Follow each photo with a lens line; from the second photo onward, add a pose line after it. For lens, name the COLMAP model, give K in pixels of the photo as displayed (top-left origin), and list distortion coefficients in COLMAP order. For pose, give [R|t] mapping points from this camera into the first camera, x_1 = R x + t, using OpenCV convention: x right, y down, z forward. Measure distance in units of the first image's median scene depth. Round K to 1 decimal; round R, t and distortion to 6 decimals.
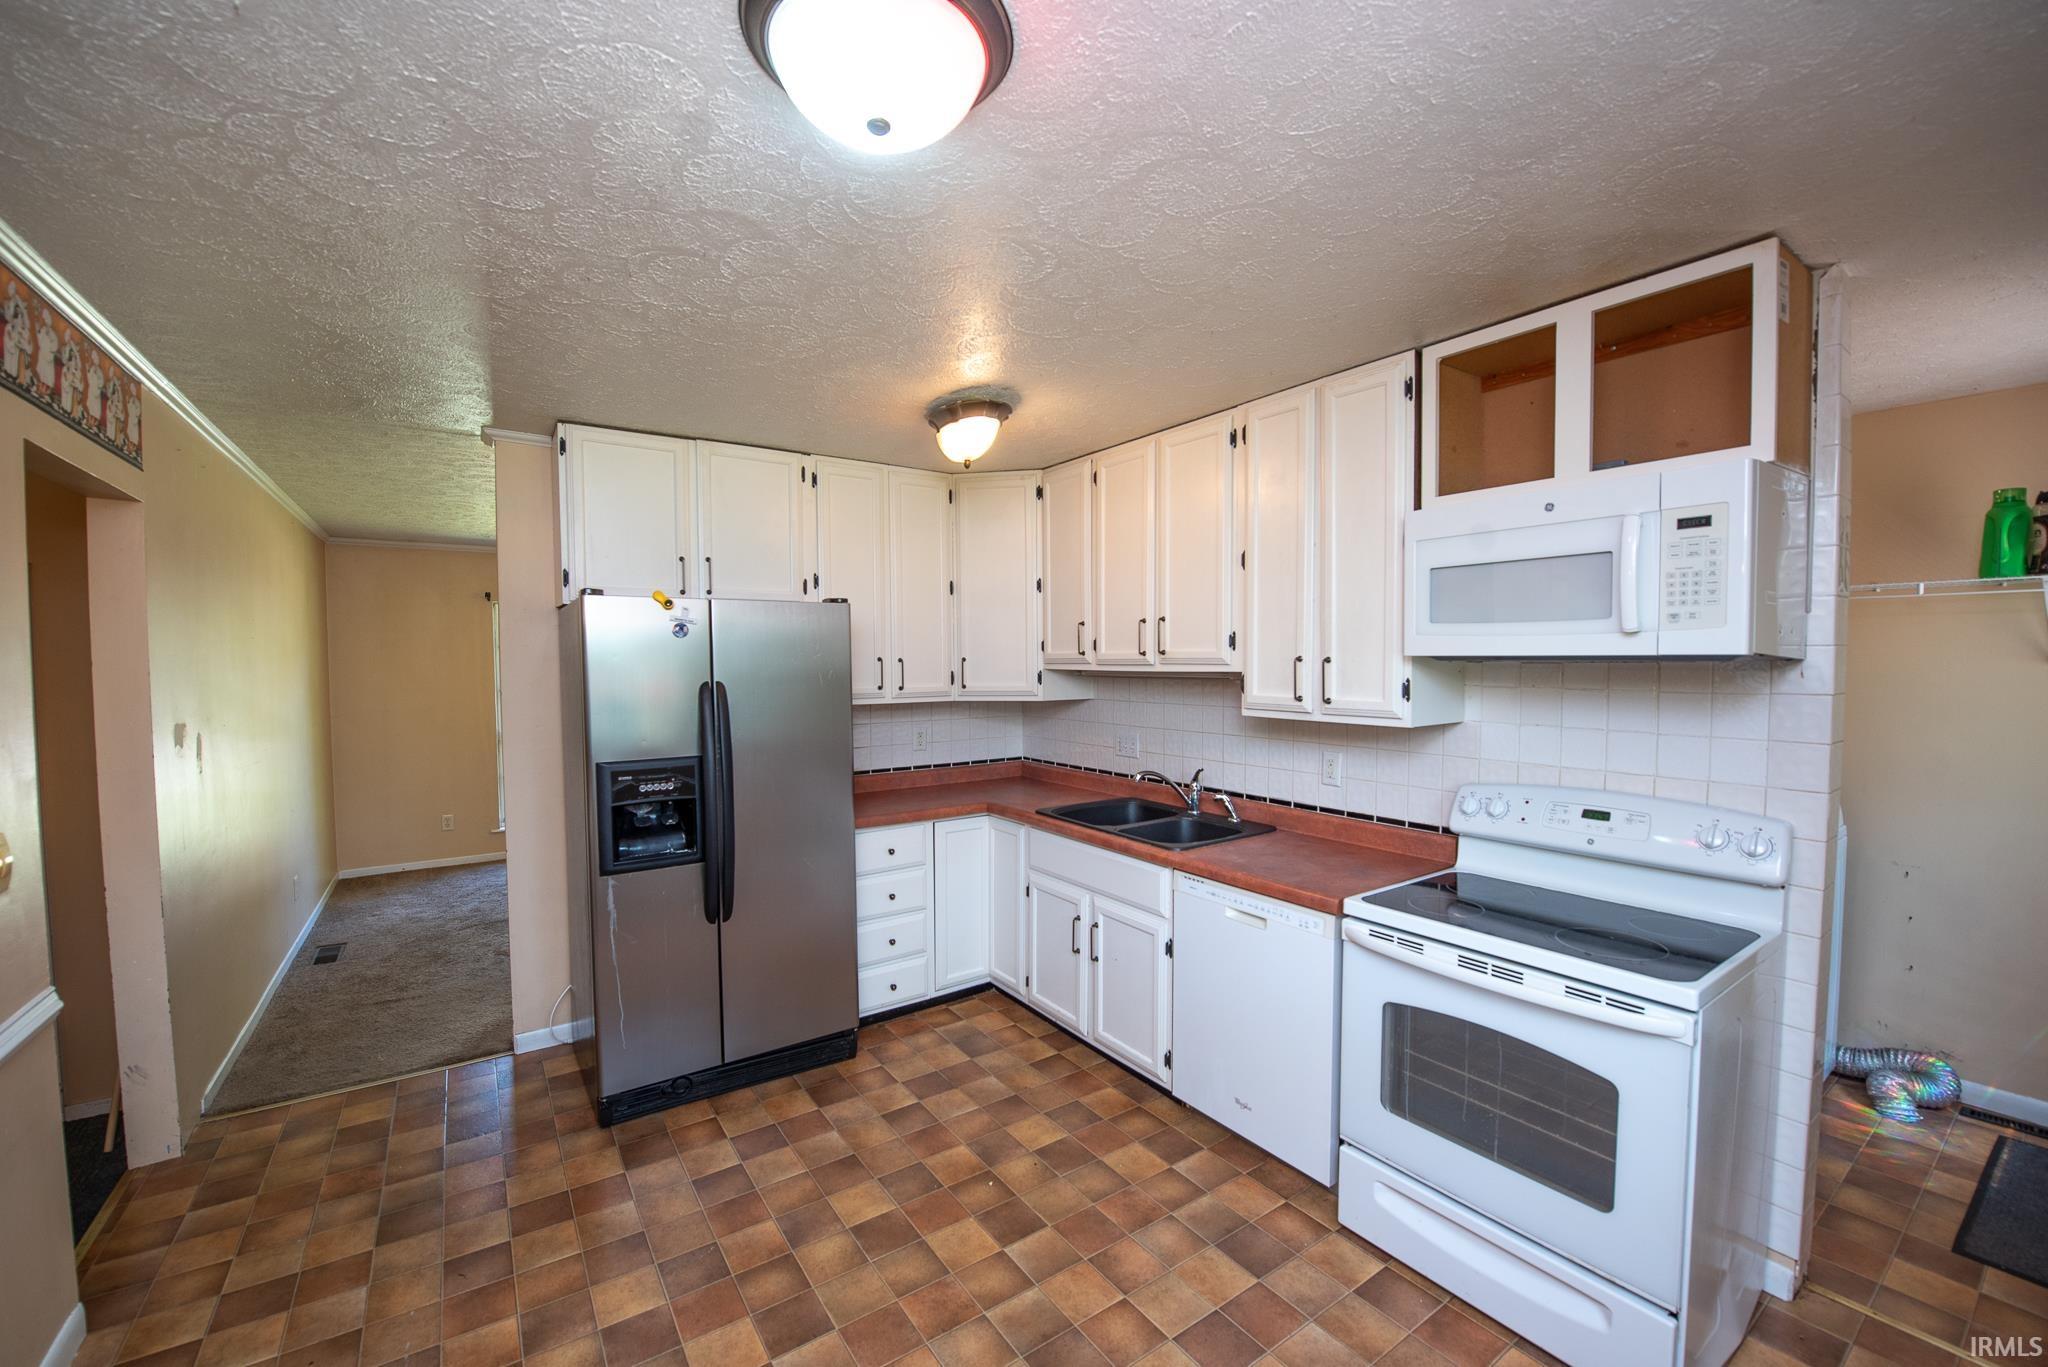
lens RADIAL K [[809.8, 0, 1022.0], [0, 809.8, 691.0], [0, 0, 1]] dist [-0.019123, -0.002212]
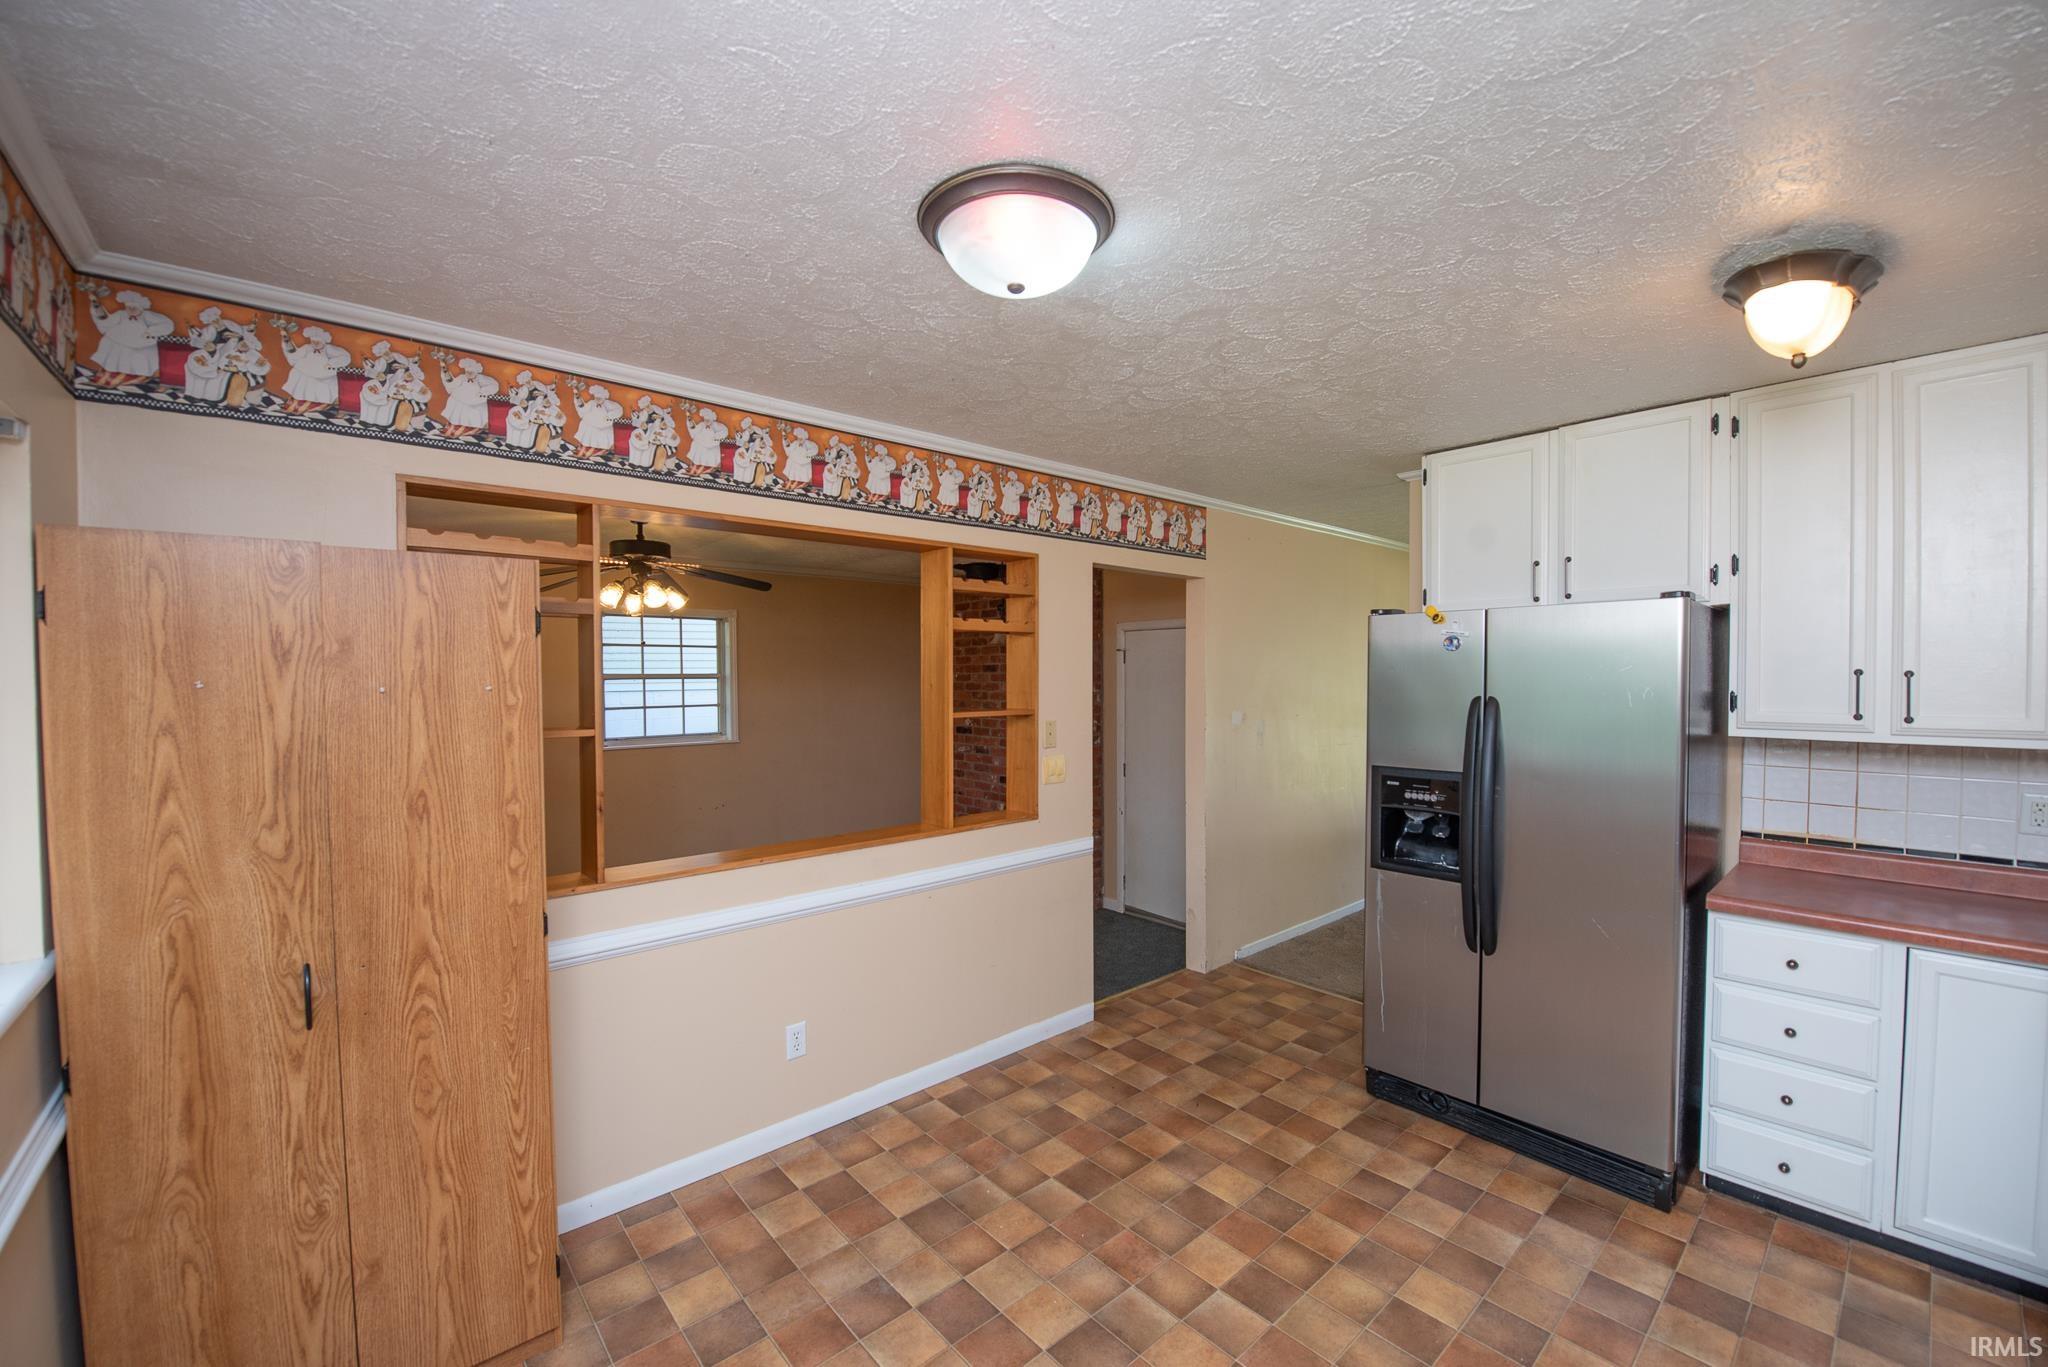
lens RADIAL K [[809.8, 0, 1009.1], [0, 809.8, 678.0], [0, 0, 1]] dist [-0.019123, -0.002212]
pose [[0.111375, 0.008443, -0.993743, 0.503315], [-0.040605, 0.999168, 0.003939, -0.013059], [0.992949, 0.039912, 0.111625, 0.351258]]
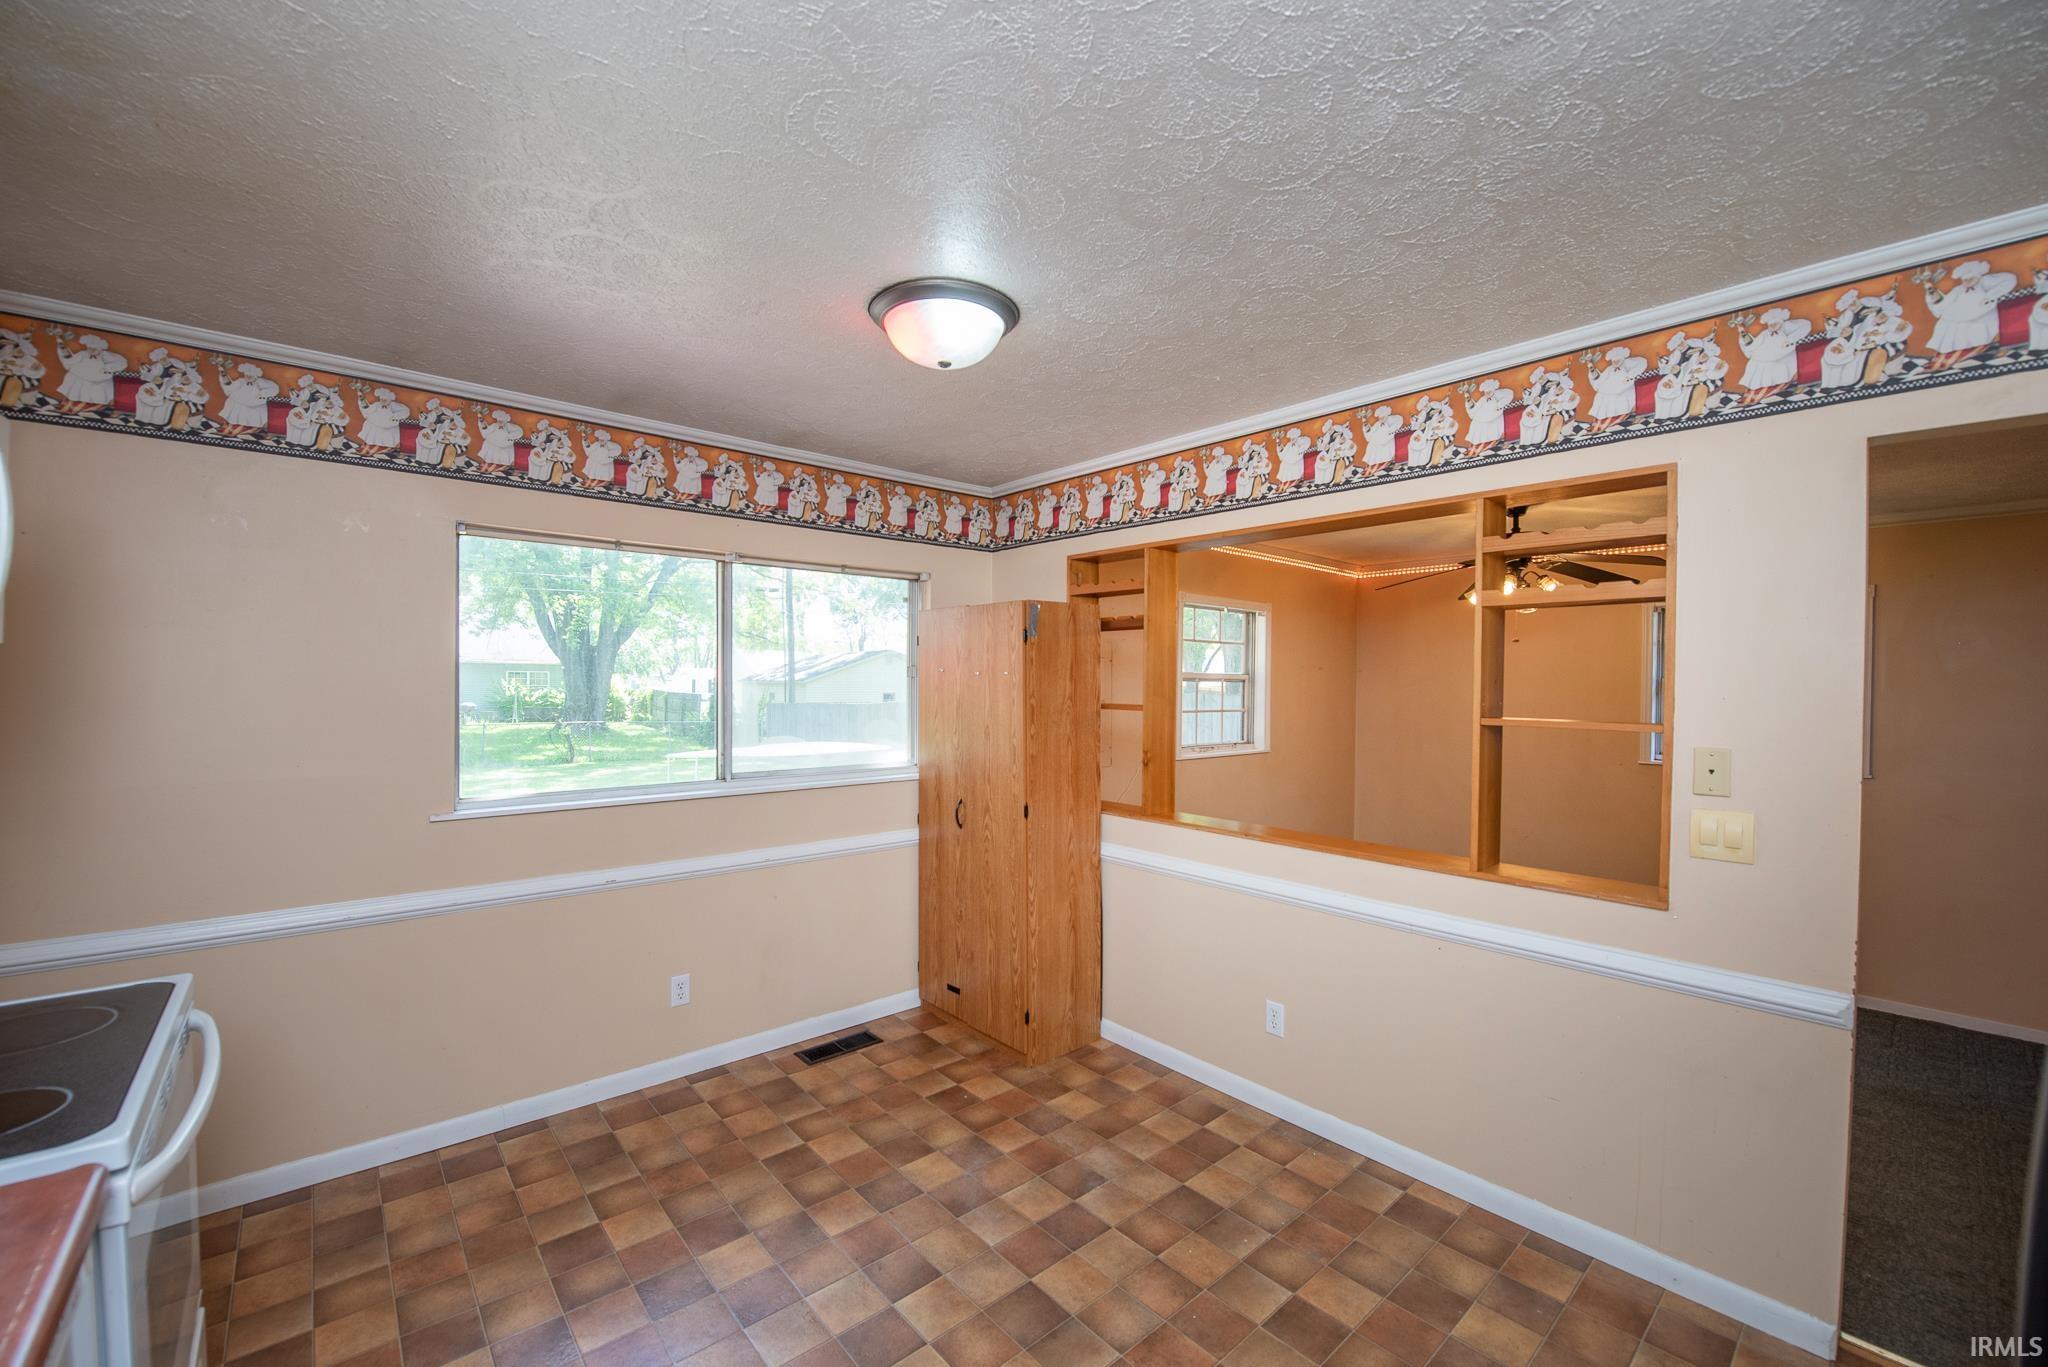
lens RADIAL K [[809.8, 0, 1023.1], [0, 809.8, 698.5], [0, 0, 1]] dist [-0.019123, -0.002212]
pose [[-0.992786, 0.010868, -0.119404, 0.177876], [0.001602, 0.996997, 0.077424, -0.033190], [0.119887, 0.076674, -0.989822, 0.825908]]
